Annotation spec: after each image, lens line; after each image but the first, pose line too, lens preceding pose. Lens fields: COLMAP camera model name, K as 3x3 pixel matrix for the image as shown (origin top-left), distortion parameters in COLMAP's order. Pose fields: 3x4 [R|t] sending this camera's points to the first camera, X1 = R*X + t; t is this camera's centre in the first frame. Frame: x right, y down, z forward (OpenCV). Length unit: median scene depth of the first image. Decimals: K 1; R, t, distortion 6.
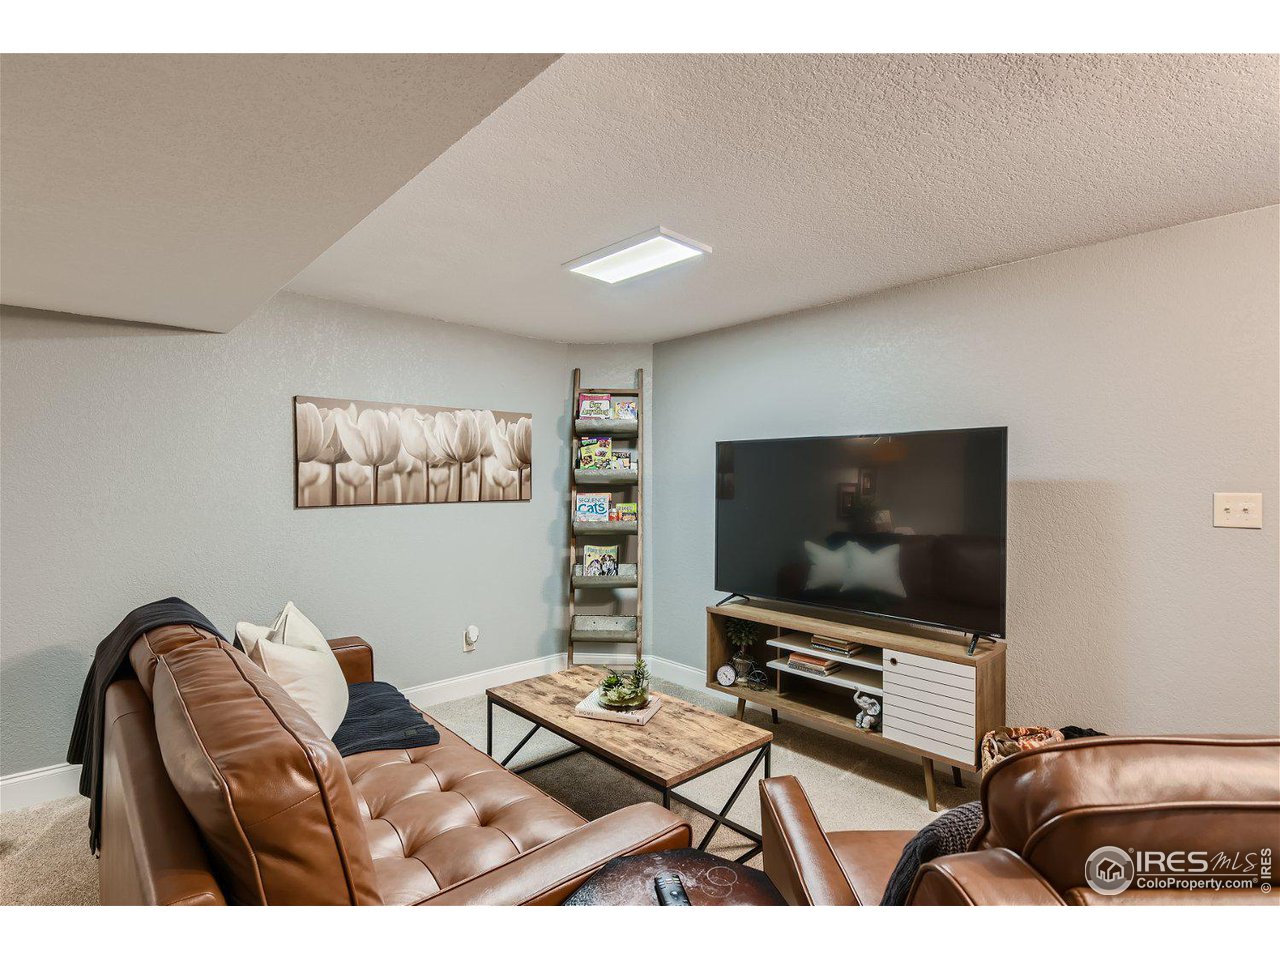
lens RADIAL K [[622.9, 0, 641.2], [0, 622.9, 480.6], [0, 0, 1]] dist [0.001508, -0.001598]
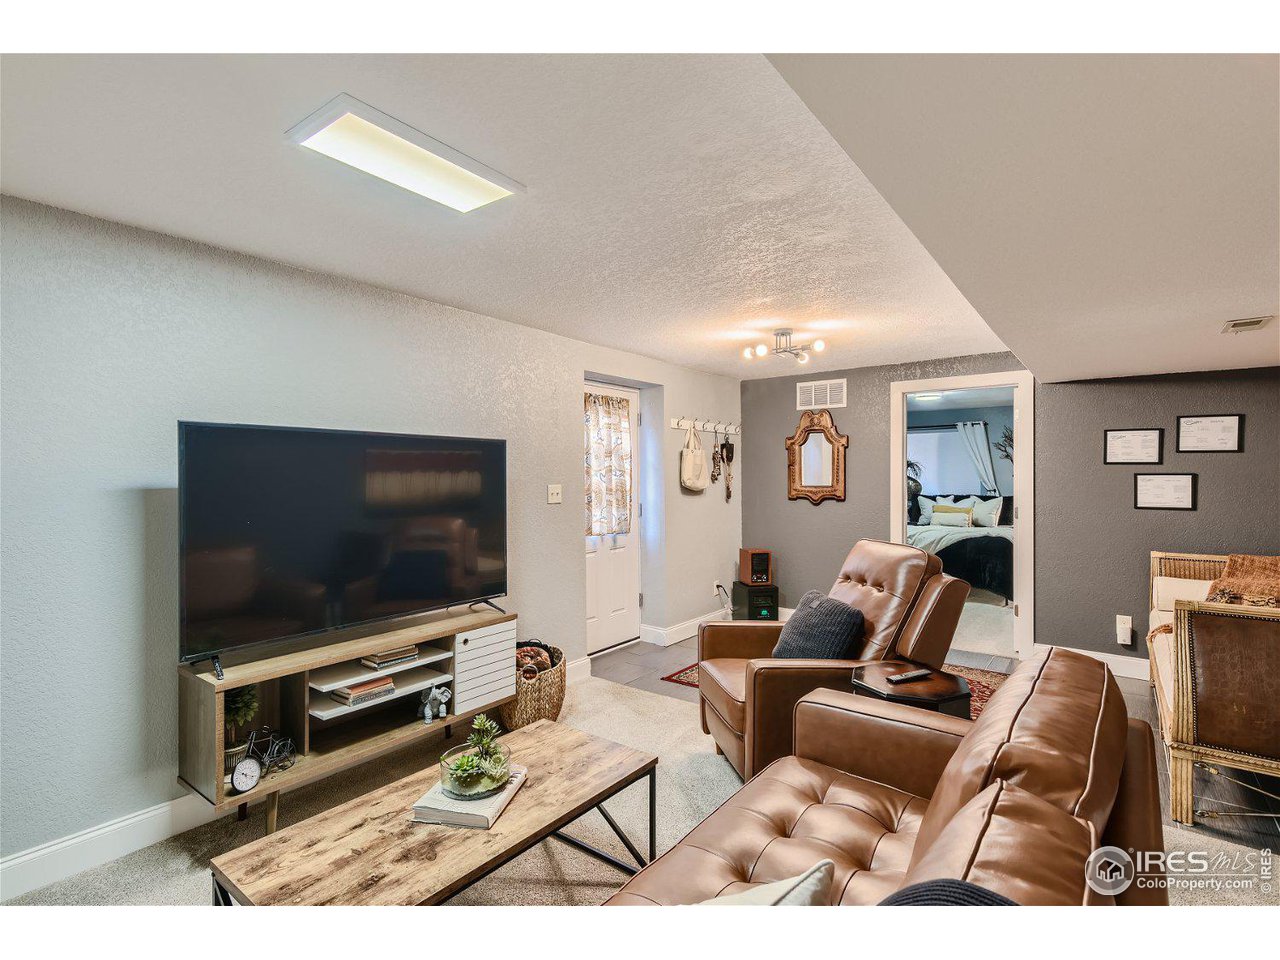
lens RADIAL K [[622.9, 0, 642.2], [0, 622.9, 473.9], [0, 0, 1]] dist [0.001508, -0.001598]
pose [[-0.168492, -0.008395, 0.985667, -0.744787], [-0.003670, 0.999962, 0.007889, -0.022680], [-0.985696, -0.002288, -0.168517, 0.865809]]
